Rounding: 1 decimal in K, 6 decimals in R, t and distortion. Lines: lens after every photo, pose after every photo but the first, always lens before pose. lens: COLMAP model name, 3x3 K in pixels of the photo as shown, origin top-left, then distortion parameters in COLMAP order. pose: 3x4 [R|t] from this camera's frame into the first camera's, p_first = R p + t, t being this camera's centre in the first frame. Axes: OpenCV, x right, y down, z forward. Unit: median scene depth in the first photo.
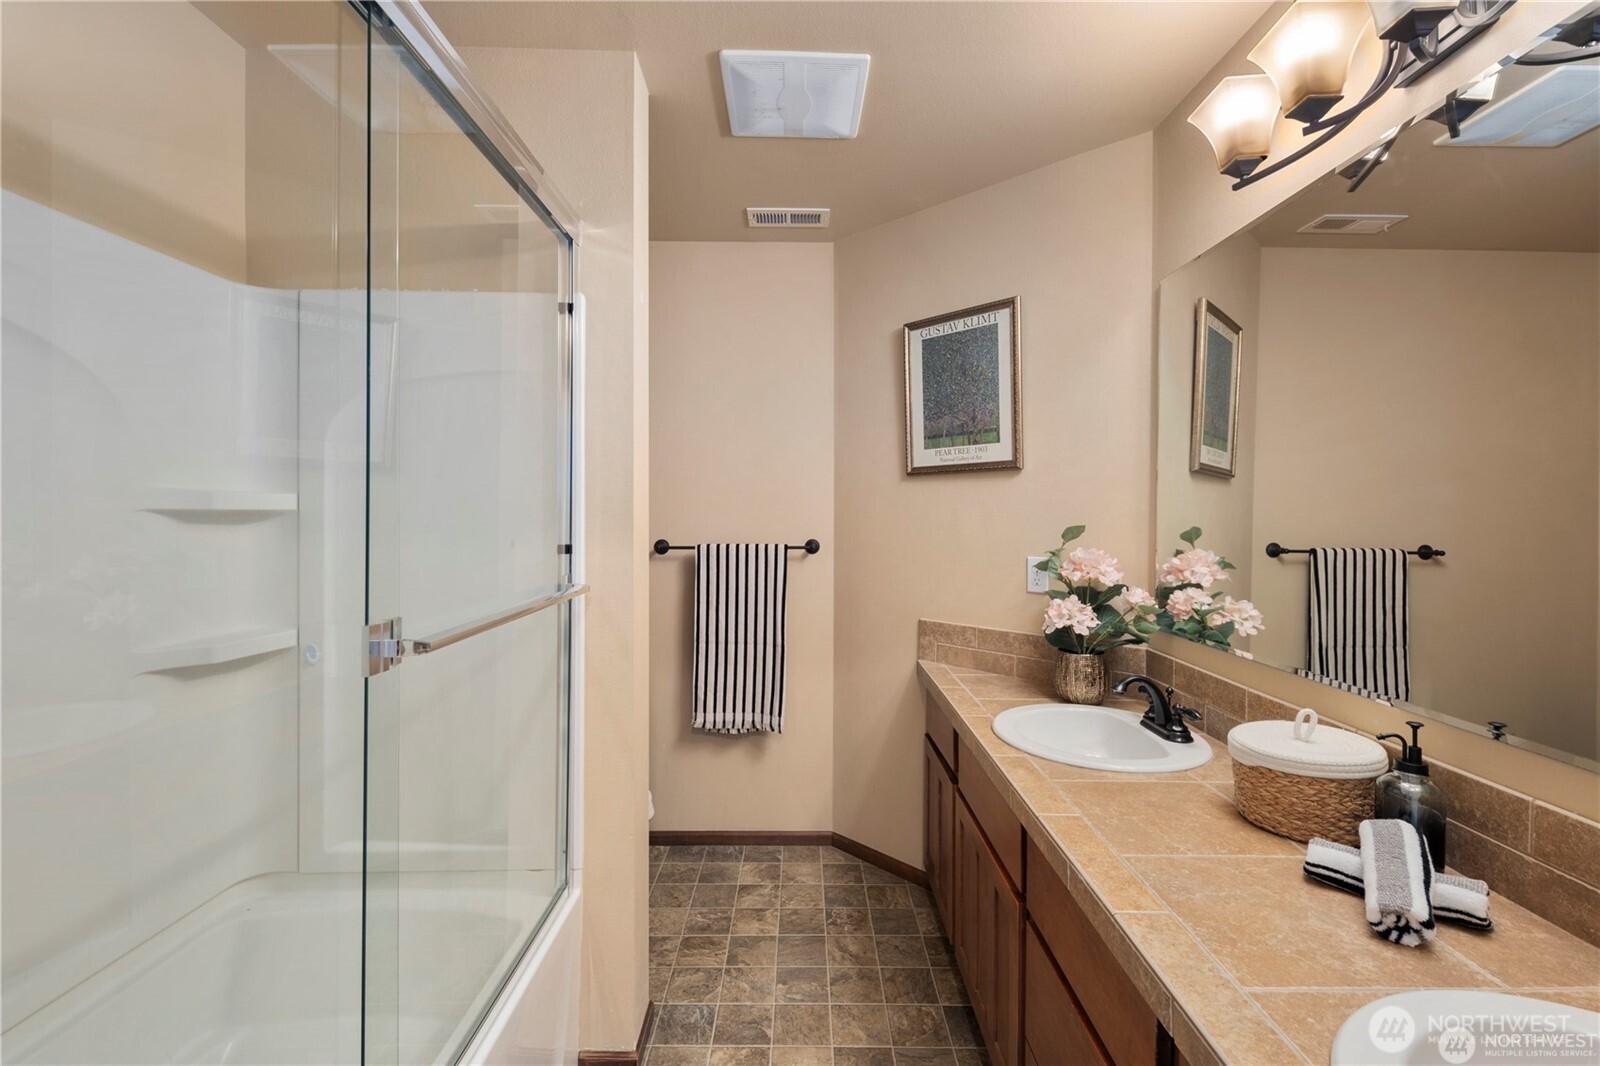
lens RADIAL K [[697.2, 0, 806.0], [0, 697.2, 522.0], [0, 0, 1]] dist [0.010265, -0.004320]
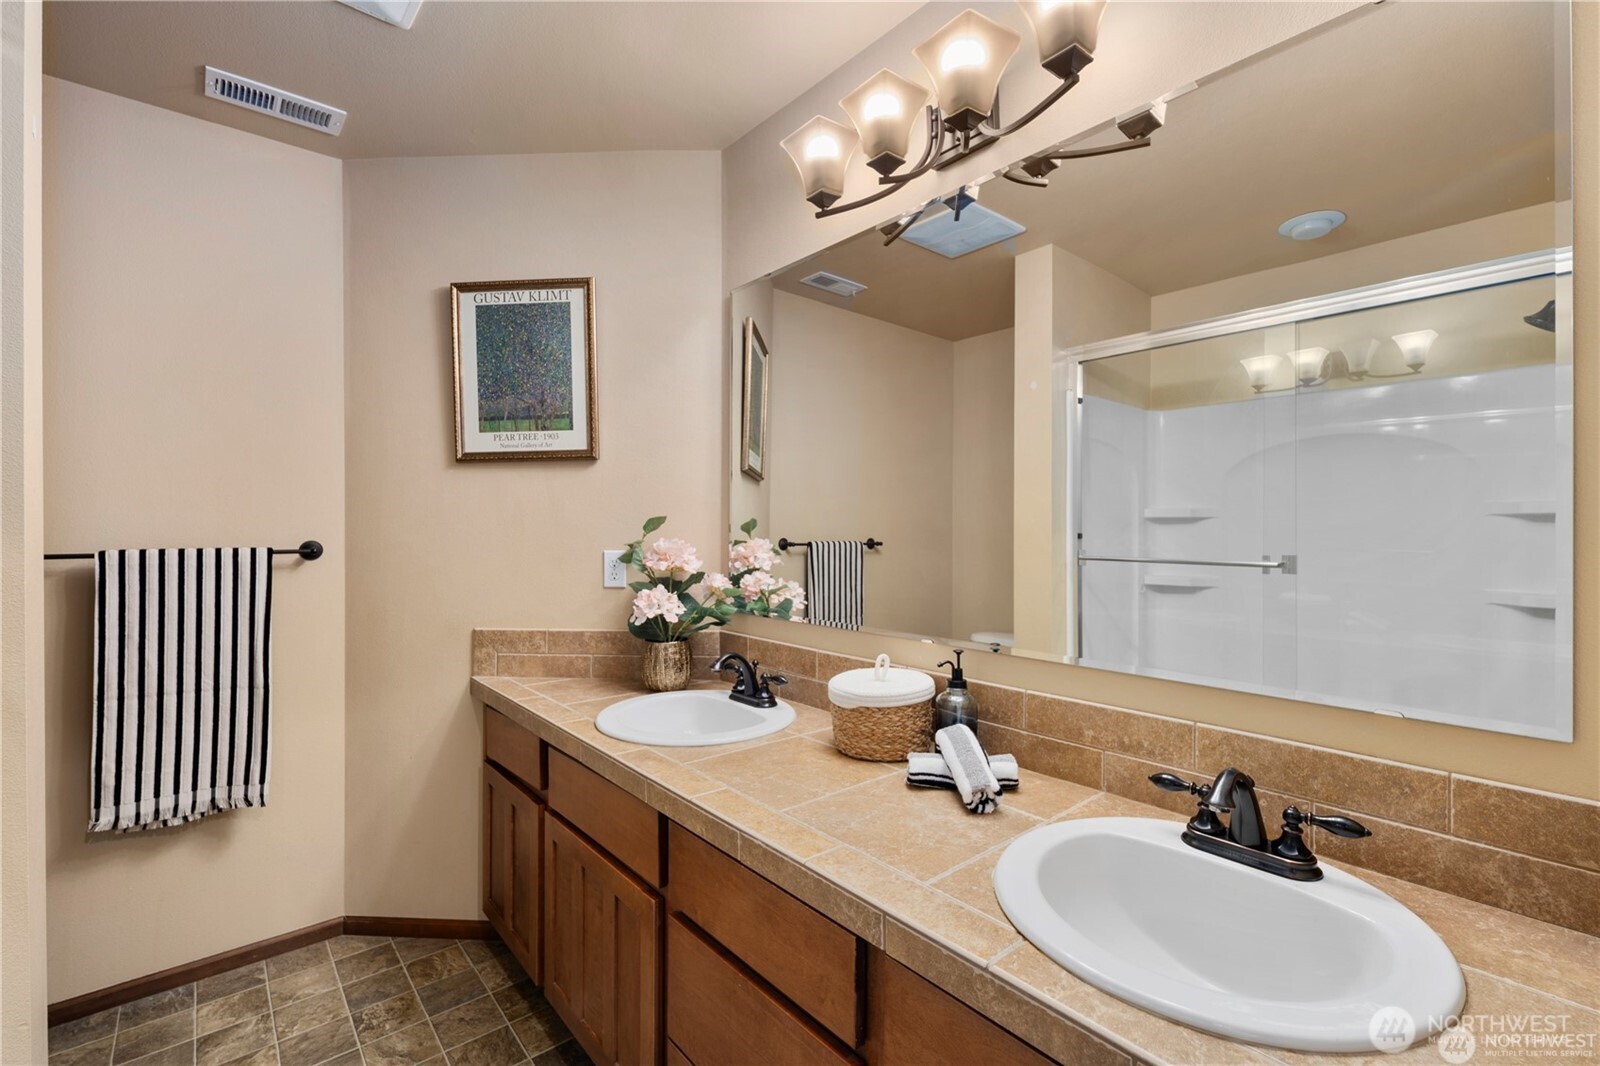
lens RADIAL K [[697.2, 0, 806.5], [0, 697.2, 533.0], [0, 0, 1]] dist [0.010265, -0.004320]
pose [[0.760227, -0.007754, 0.649611, -0.094656], [0.011630, 0.999931, -0.001675, 0.029606], [-0.649553, 0.008828, 0.760265, 0.084507]]
